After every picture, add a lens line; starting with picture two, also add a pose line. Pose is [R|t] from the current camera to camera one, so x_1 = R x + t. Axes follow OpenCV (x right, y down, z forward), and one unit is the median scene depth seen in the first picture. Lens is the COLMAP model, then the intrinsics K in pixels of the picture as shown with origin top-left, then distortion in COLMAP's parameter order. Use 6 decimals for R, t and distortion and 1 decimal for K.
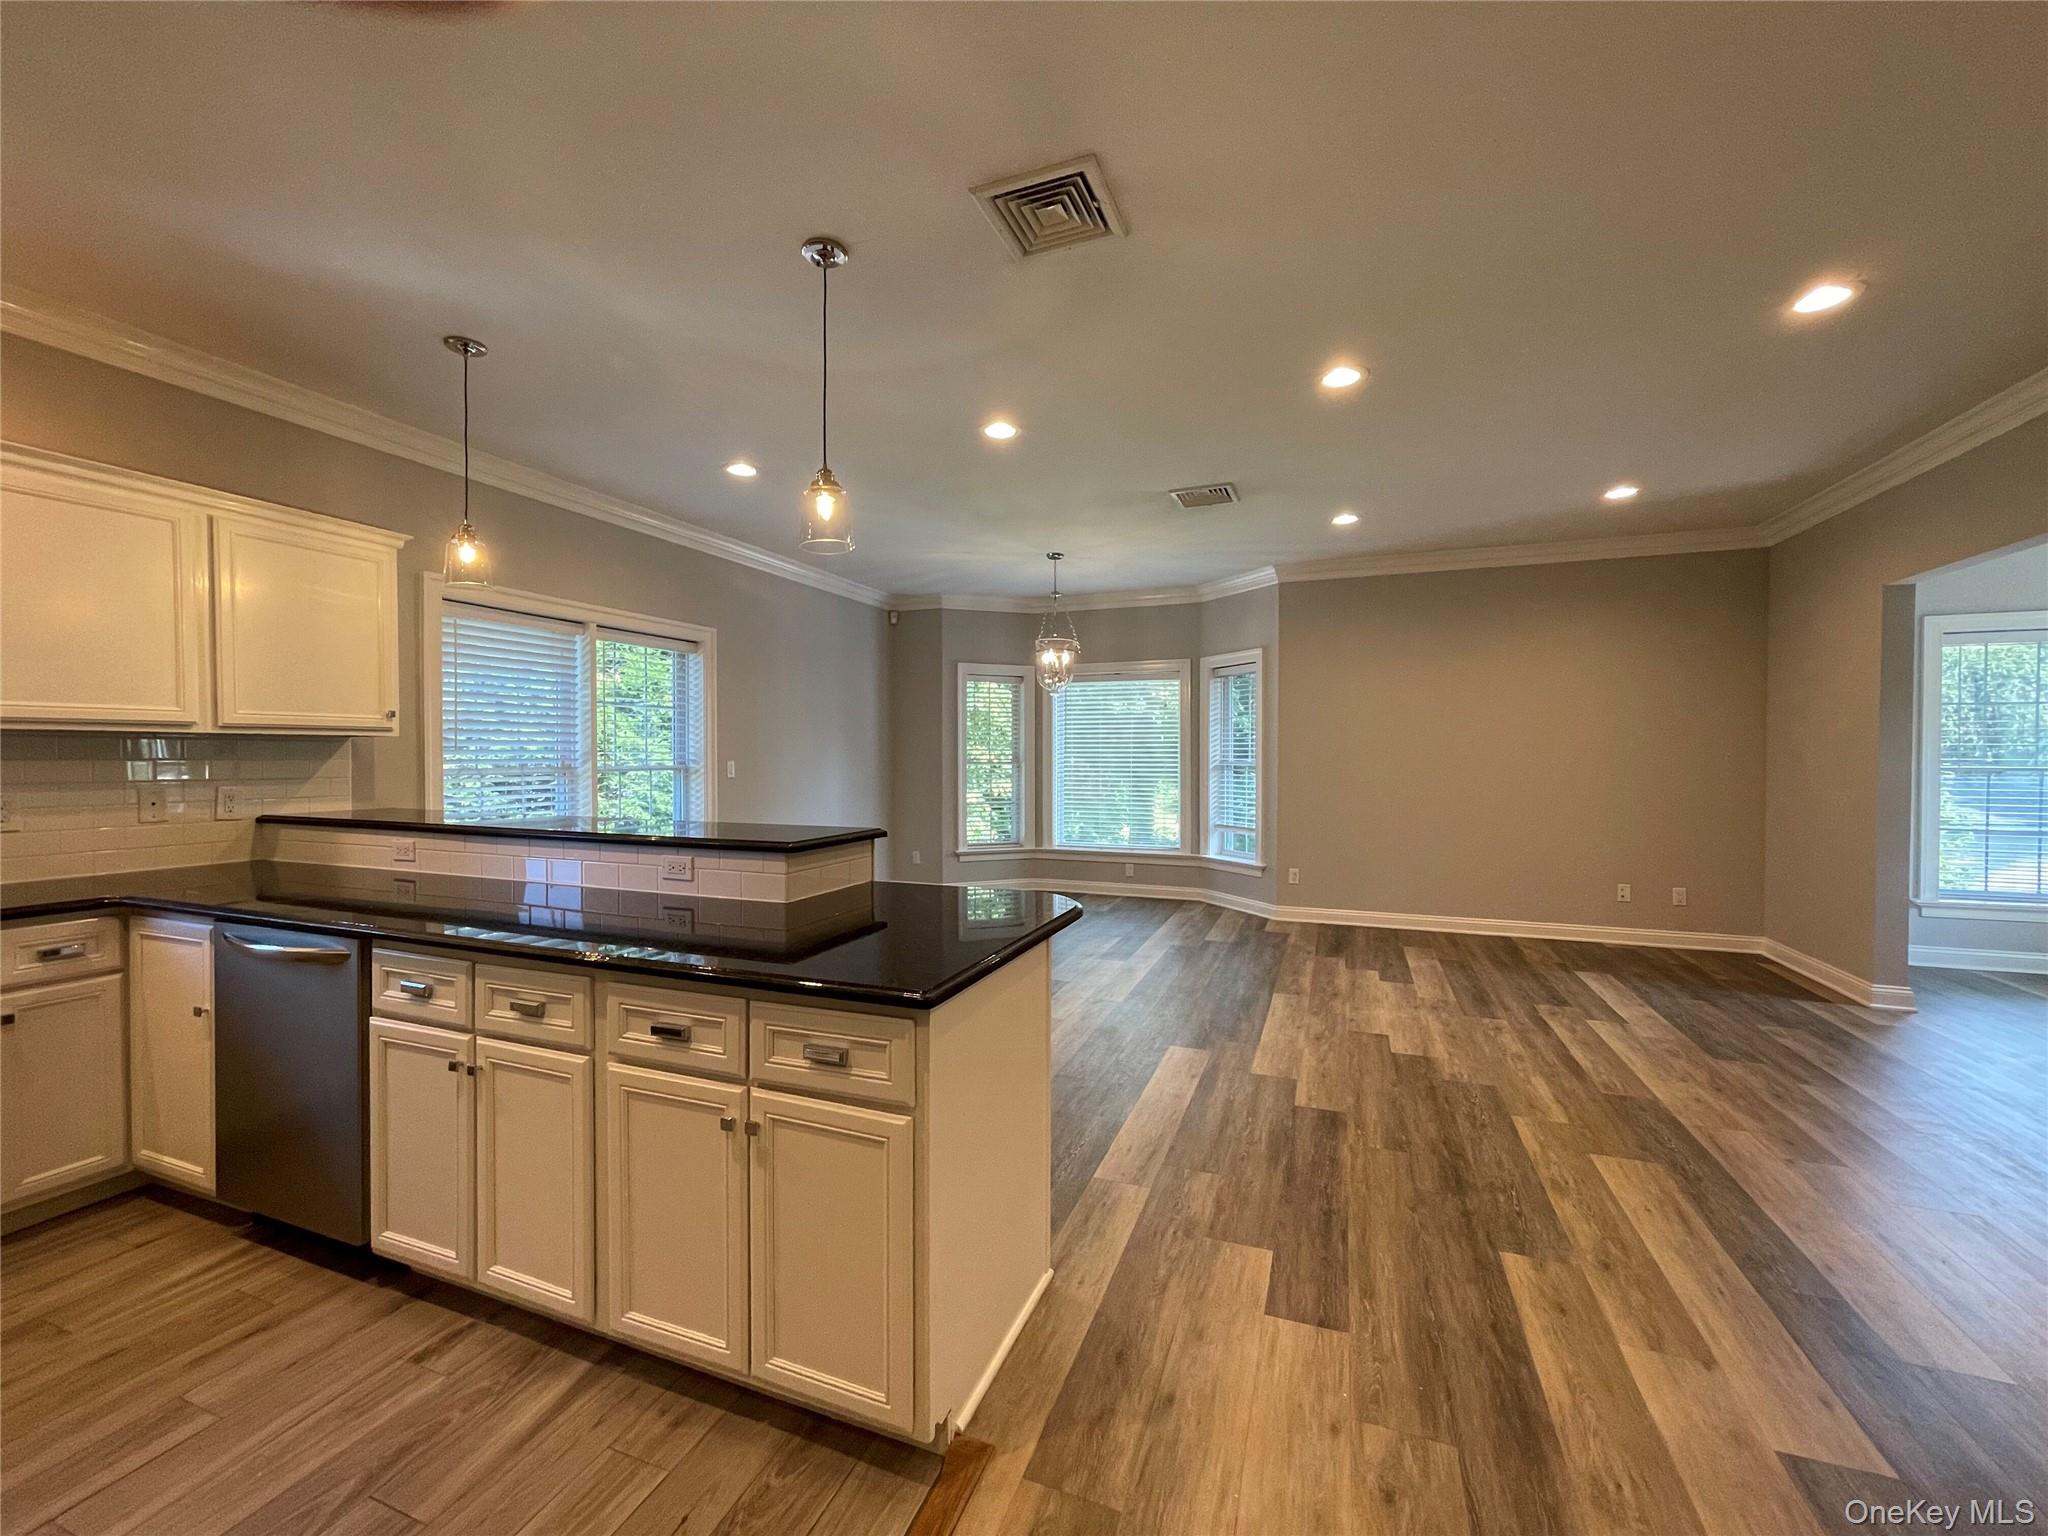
lens RADIAL K [[827.4, 0, 1019.3], [0, 827.4, 766.0], [0, 0, 1]] dist [-0.000570, 0.000504]
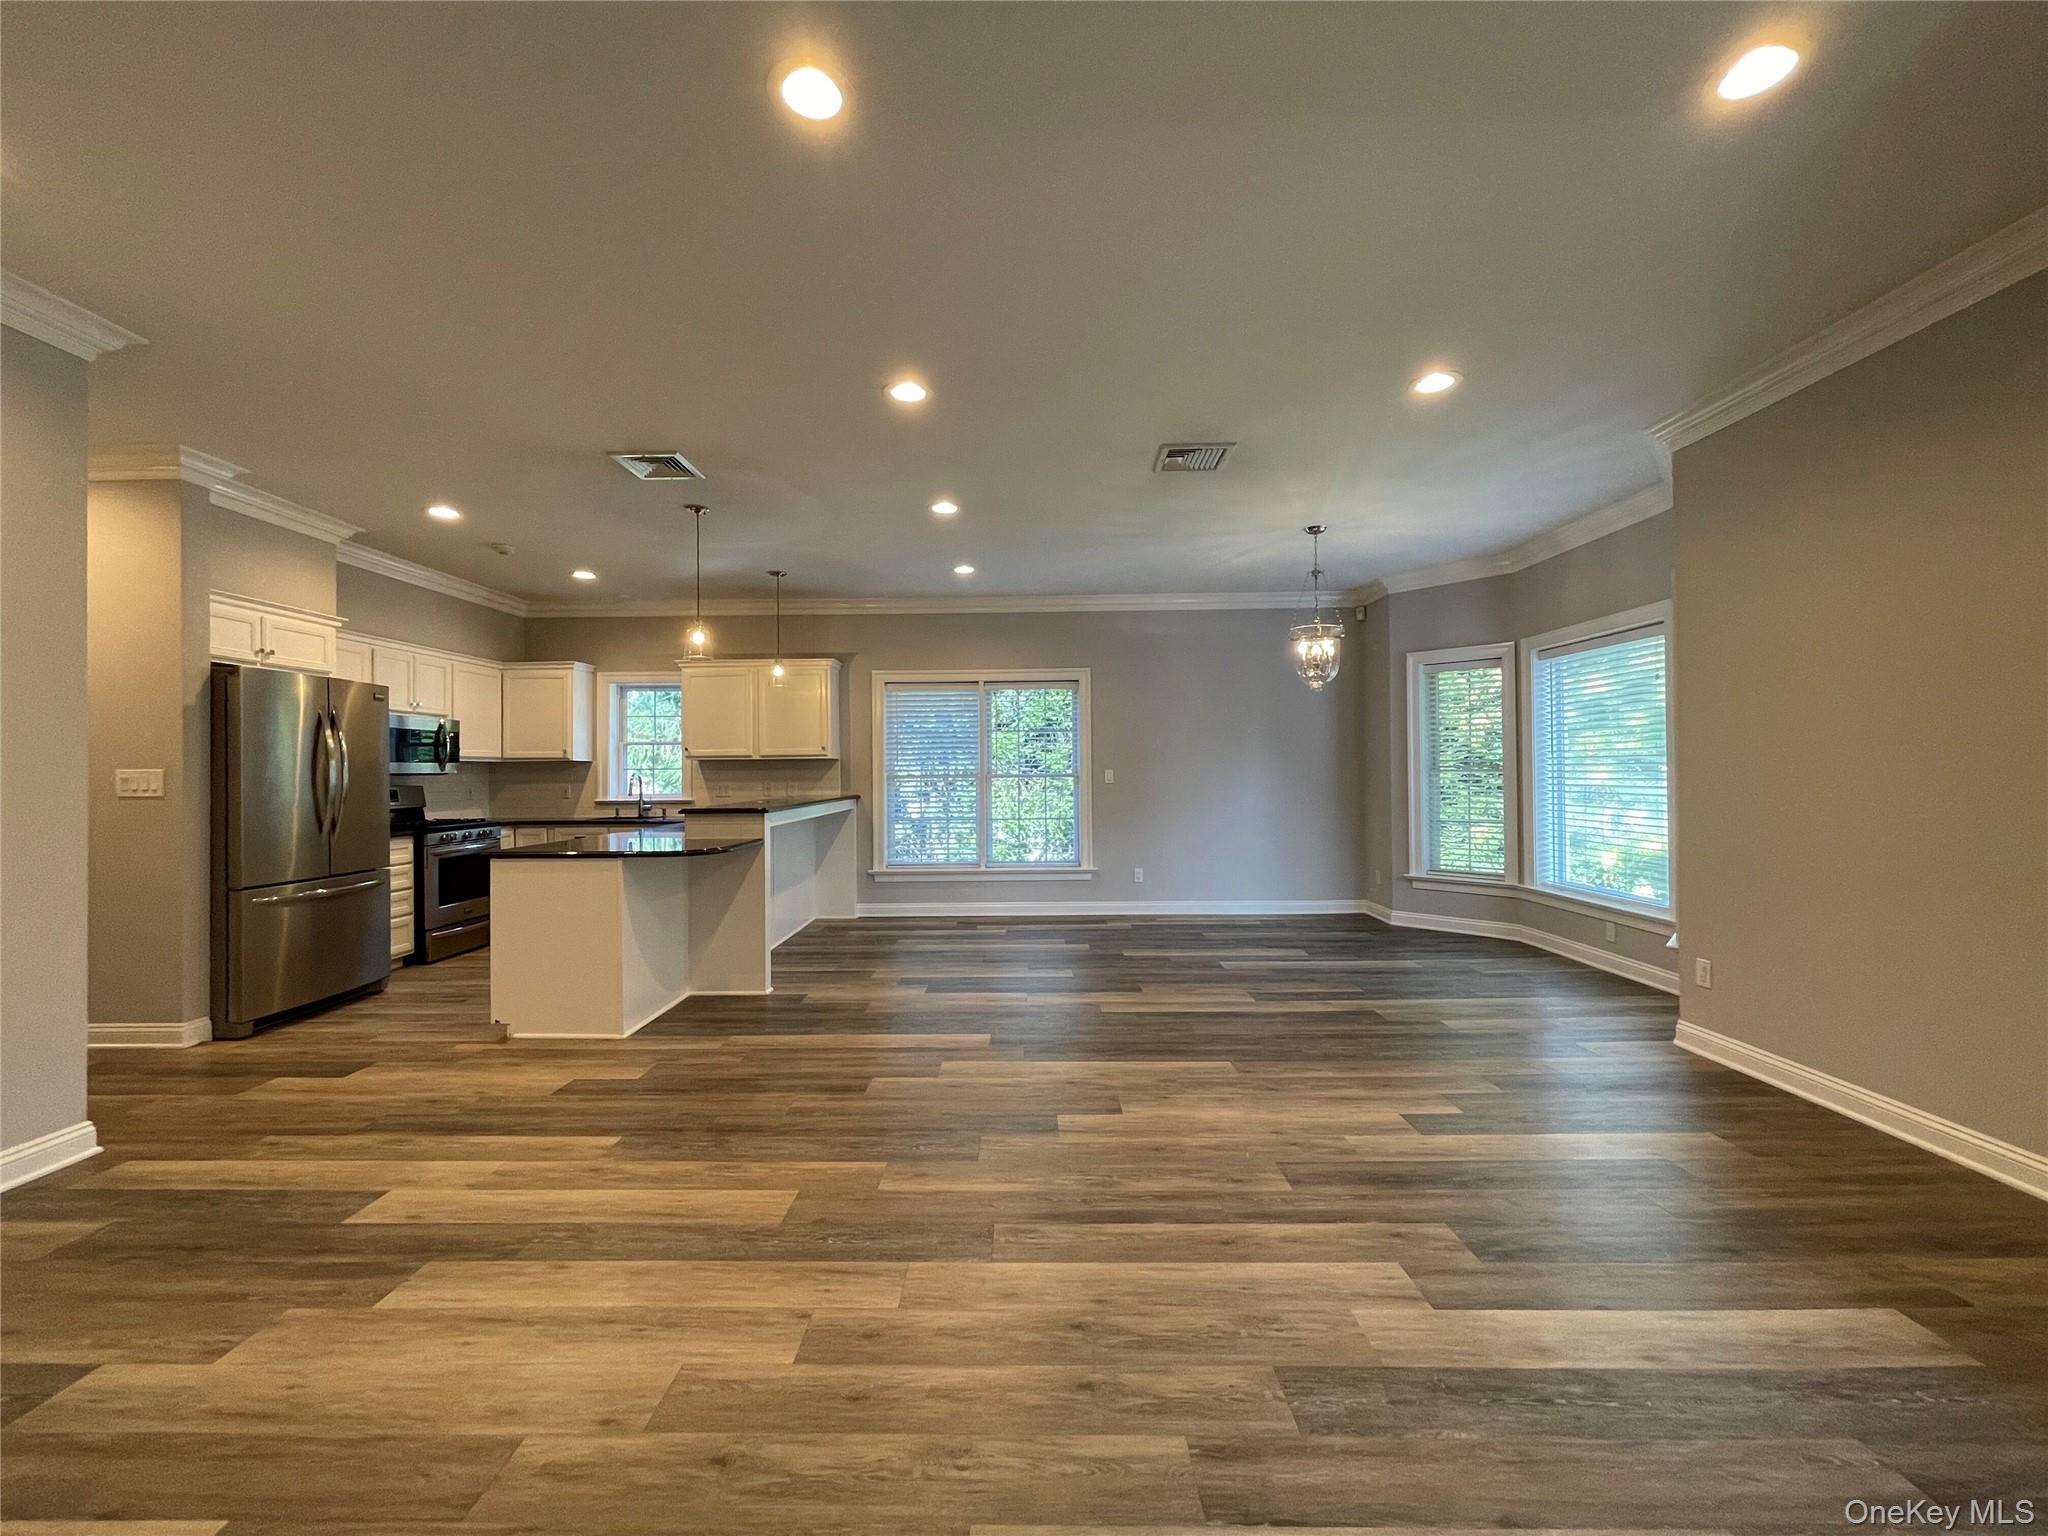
lens RADIAL K [[827.4, 0, 1019.9], [0, 827.4, 772.3], [0, 0, 1]] dist [-0.000570, 0.000504]
pose [[0.350726, -0.003655, -0.936471, 1.523843], [-0.003274, 0.999981, -0.005129, 0.007768], [0.936472, 0.004865, 0.350708, 0.842992]]
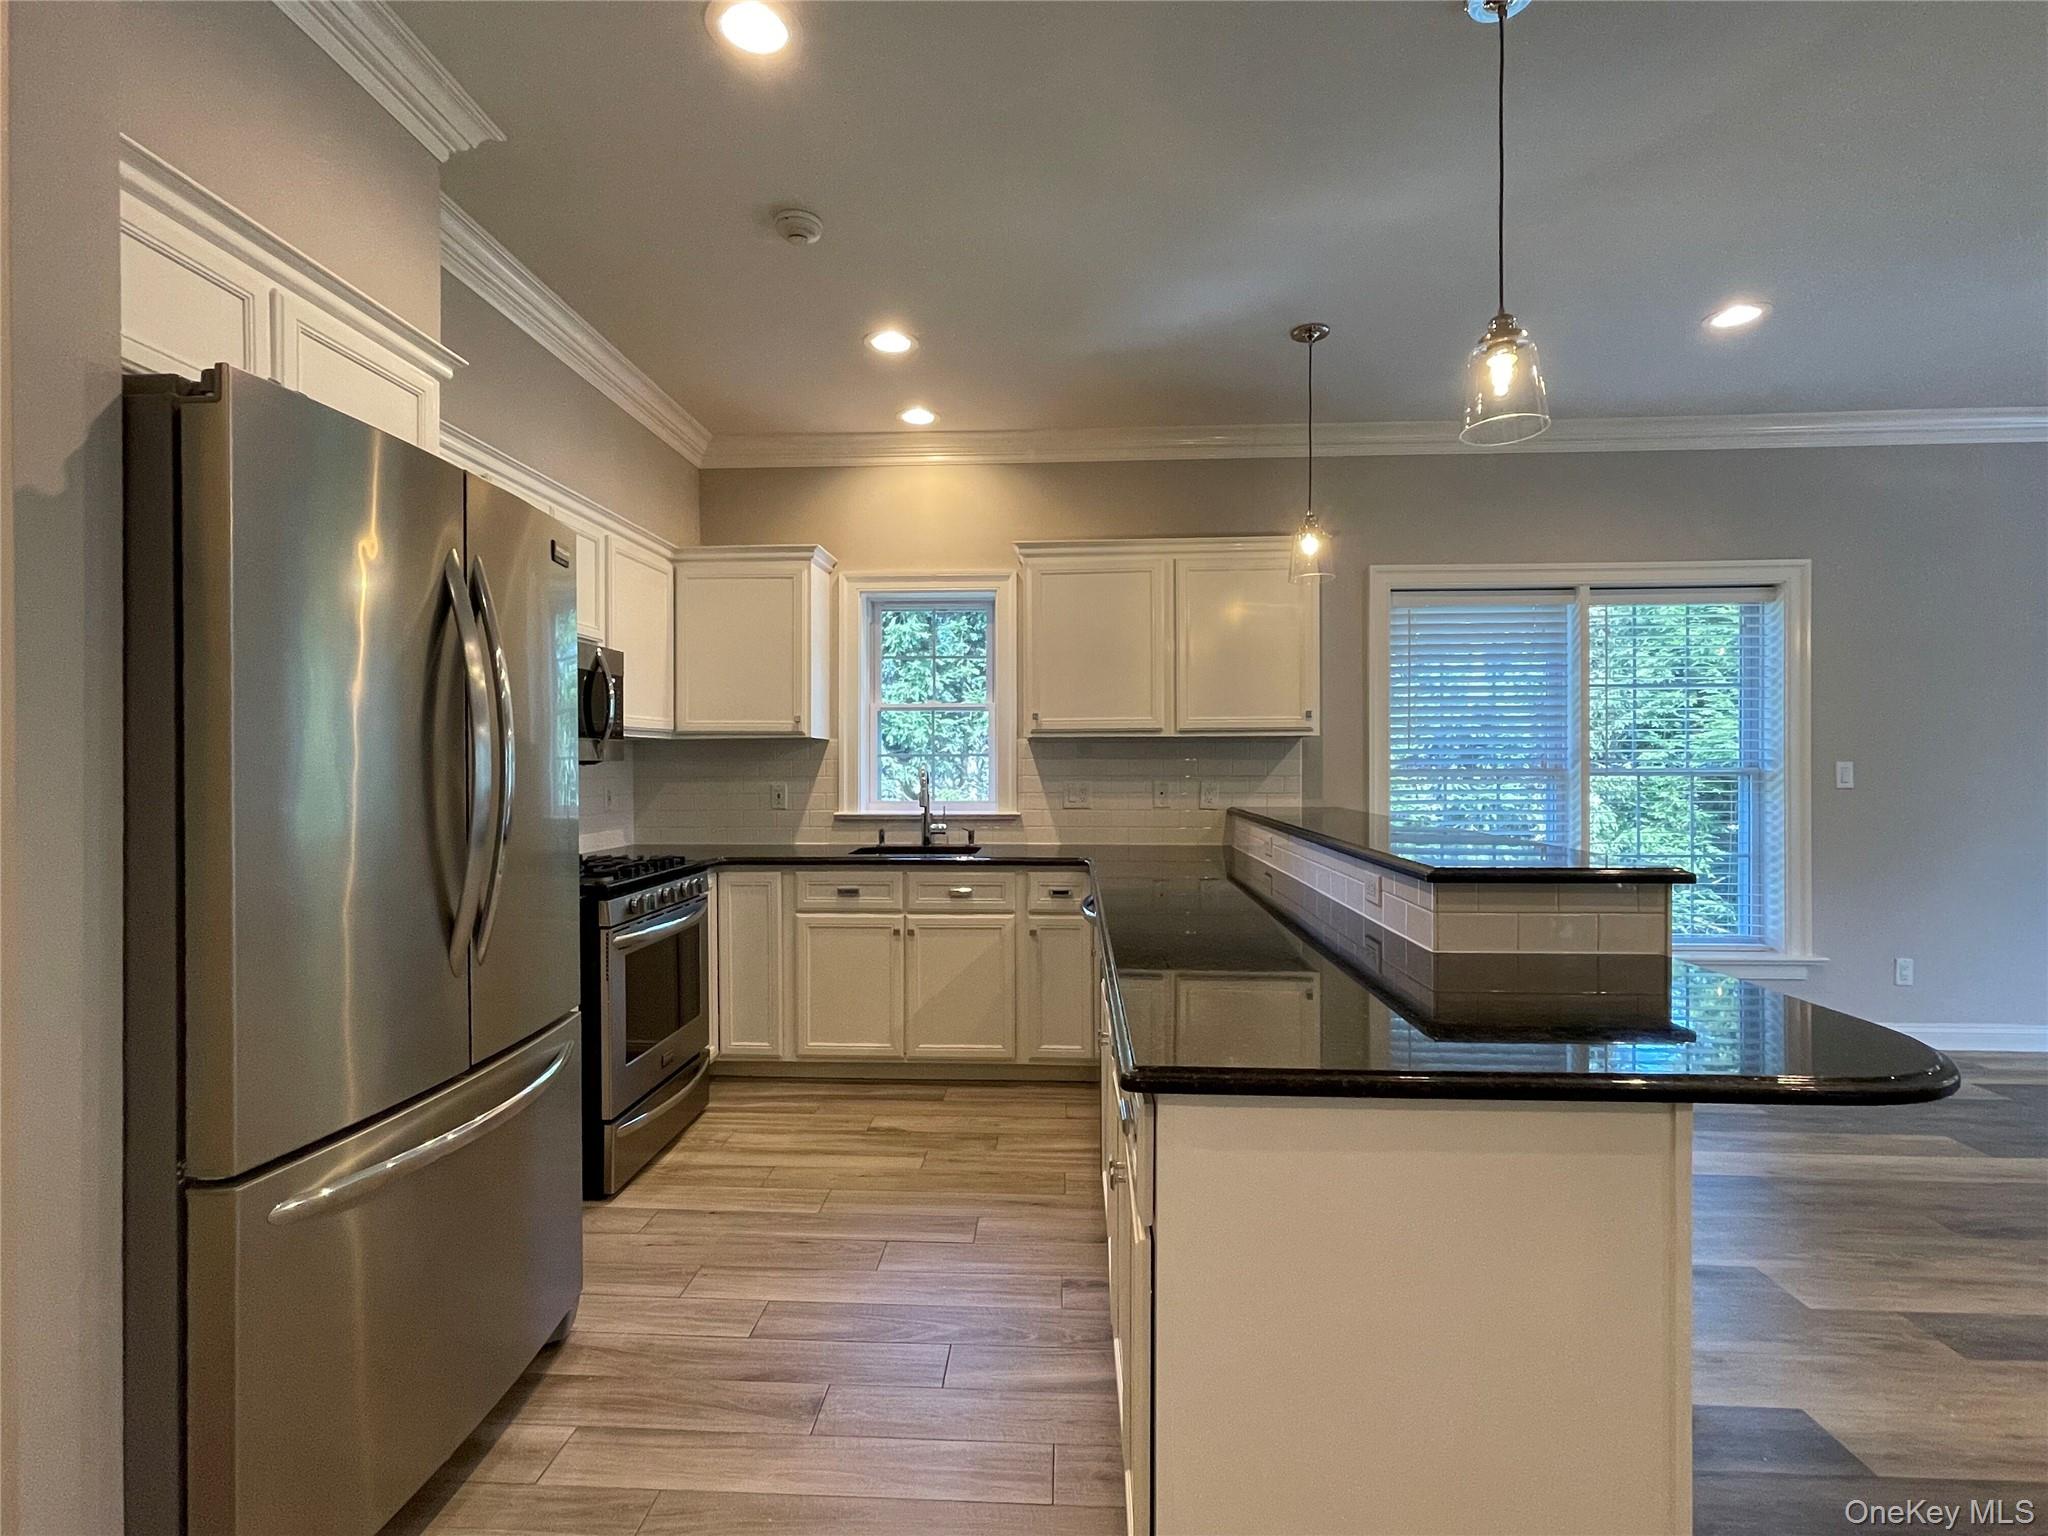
lens RADIAL K [[977.1, 0, 1017.3], [0, 977.1, 768.6], [0, 0, 1]] dist [0.002385, -0.000738]
pose [[0.316506, 0.004860, -0.948578, 0.316728], [-0.009714, 0.999951, 0.001882, 0.006828], [0.948541, 0.008619, 0.316537, 0.312143]]
